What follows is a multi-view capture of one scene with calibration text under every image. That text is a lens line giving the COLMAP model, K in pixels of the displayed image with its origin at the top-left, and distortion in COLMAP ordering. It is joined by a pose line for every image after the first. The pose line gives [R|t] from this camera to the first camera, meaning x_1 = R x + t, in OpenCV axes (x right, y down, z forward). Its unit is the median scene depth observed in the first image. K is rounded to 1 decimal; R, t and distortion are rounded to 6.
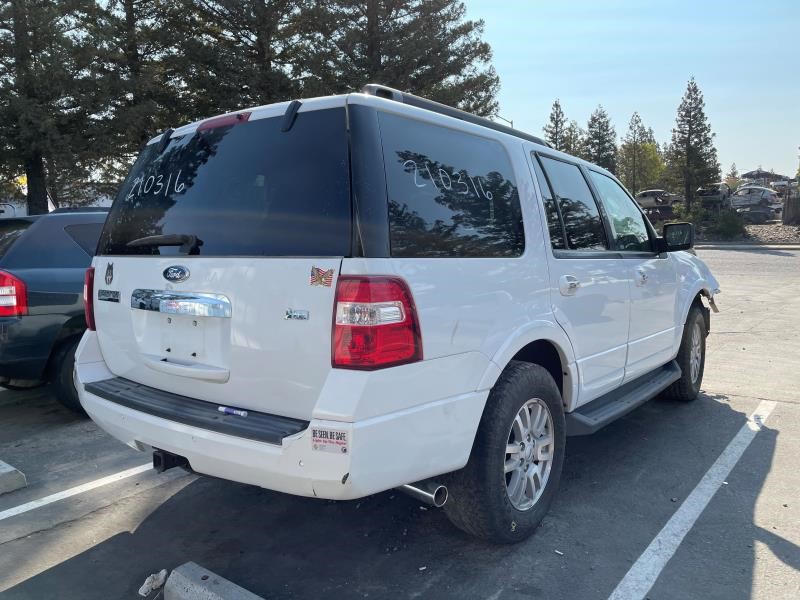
lens RADIAL K [[605.0, 0, 400.9], [0, 605.0, 313.2], [0, 0, 1]] dist [0.075712, -0.102811]
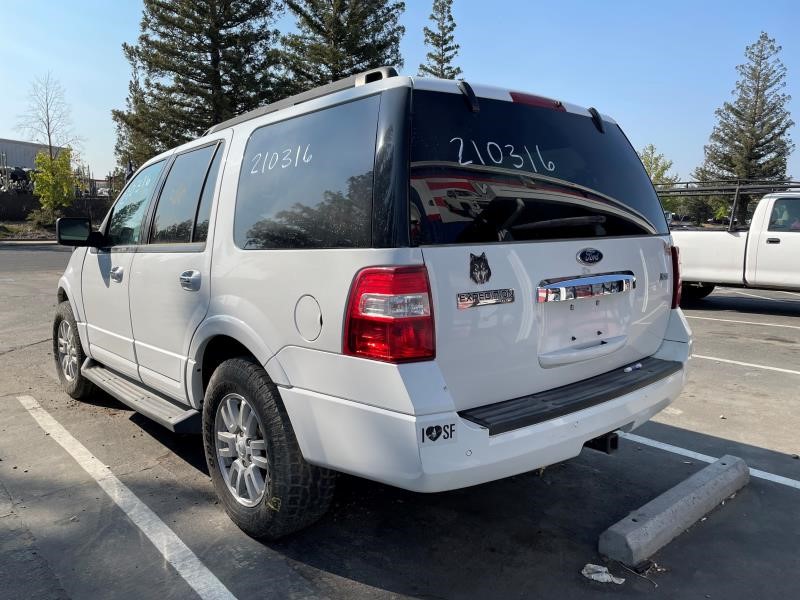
lens RADIAL K [[605.0, 0, 400.9], [0, 605.0, 313.2], [0, 0, 1]] dist [0.075712, -0.102811]
pose [[0.193246, -0.116917, 0.974159, -1.224556], [0.125432, 0.987672, 0.093656, -0.092270], [-0.973100, 0.104092, 0.205529, 0.956705]]
